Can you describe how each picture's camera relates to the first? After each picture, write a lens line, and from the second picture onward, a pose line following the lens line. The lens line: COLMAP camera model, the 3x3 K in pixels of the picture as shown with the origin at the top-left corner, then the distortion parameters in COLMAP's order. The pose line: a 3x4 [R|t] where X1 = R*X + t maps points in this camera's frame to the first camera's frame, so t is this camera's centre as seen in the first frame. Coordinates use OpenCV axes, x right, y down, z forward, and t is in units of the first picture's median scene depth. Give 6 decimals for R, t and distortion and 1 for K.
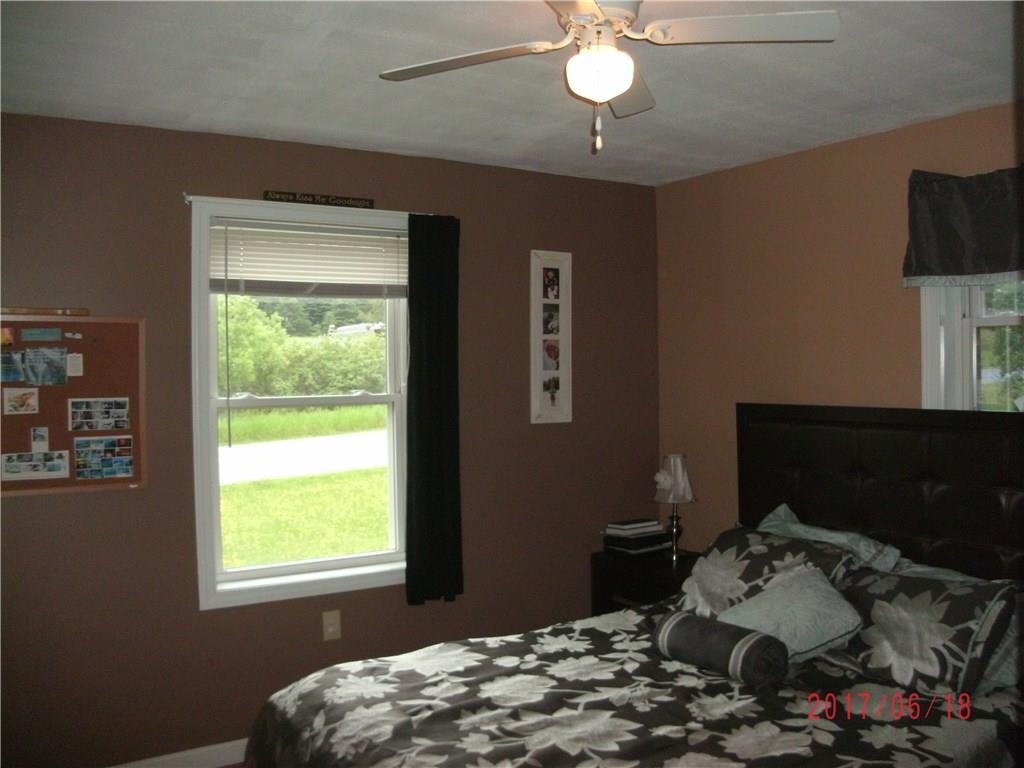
lens RADIAL K [[890.1, 0, 527.8], [0, 890.1, 384.2], [0, 0, 1]] dist [-0.220123, 0.164782]
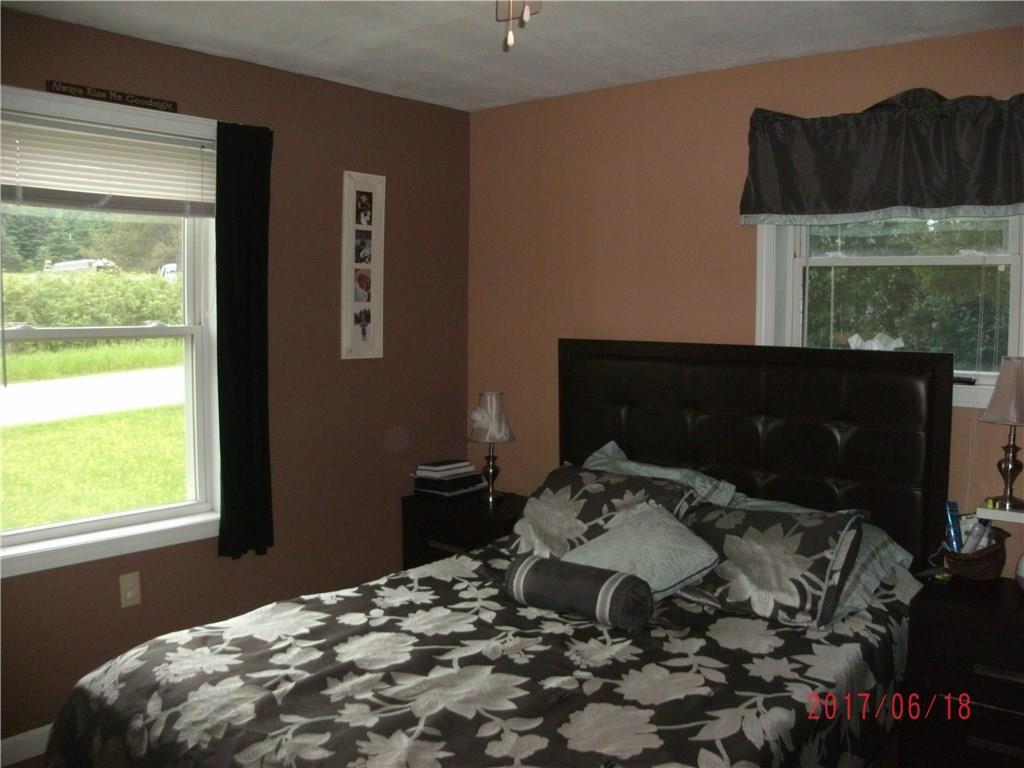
lens RADIAL K [[890.1, 0, 527.8], [0, 890.1, 384.2], [0, 0, 1]] dist [-0.220123, 0.164782]
pose [[0.954918, -0.005949, 0.296811, -0.108891], [-0.013182, 0.997963, 0.062414, 0.013457], [-0.296578, -0.063512, 0.952894, 0.089253]]
